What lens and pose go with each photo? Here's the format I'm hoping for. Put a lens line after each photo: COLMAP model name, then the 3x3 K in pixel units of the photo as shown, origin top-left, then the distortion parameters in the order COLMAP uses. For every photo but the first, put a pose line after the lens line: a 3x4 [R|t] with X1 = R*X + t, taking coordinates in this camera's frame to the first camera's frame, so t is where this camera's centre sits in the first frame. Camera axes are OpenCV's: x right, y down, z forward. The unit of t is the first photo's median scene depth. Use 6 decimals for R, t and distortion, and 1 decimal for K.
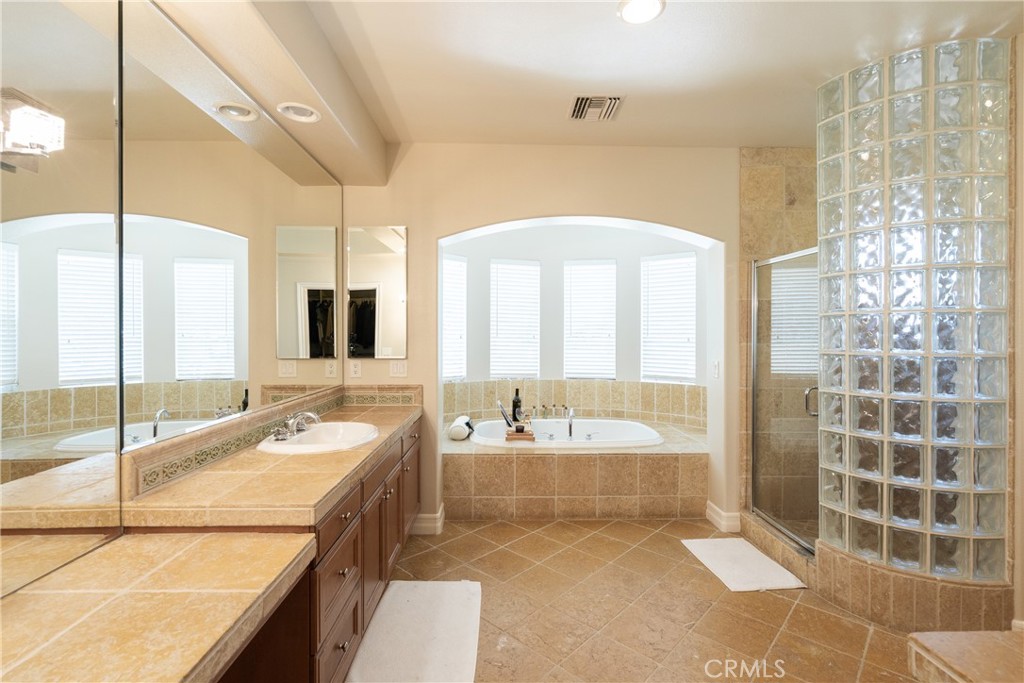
lens RADIAL K [[472.8, 0, 508.7], [0, 472.8, 338.6], [0, 0, 1]] dist [-0.008037, 0.002923]
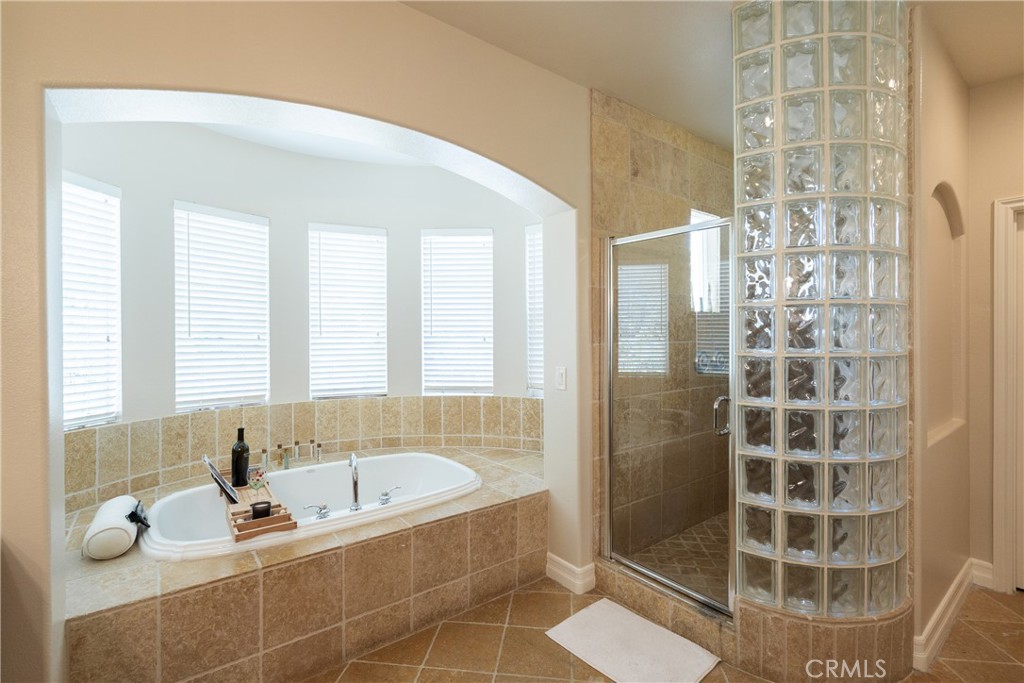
lens RADIAL K [[472.8, 0, 516.9], [0, 472.8, 338.9], [0, 0, 1]] dist [-0.008037, 0.002923]
pose [[0.804673, -0.010563, 0.593624, -0.062673], [0.009572, 0.999943, 0.004818, -0.002132], [-0.593641, 0.001805, 0.804728, 0.424523]]
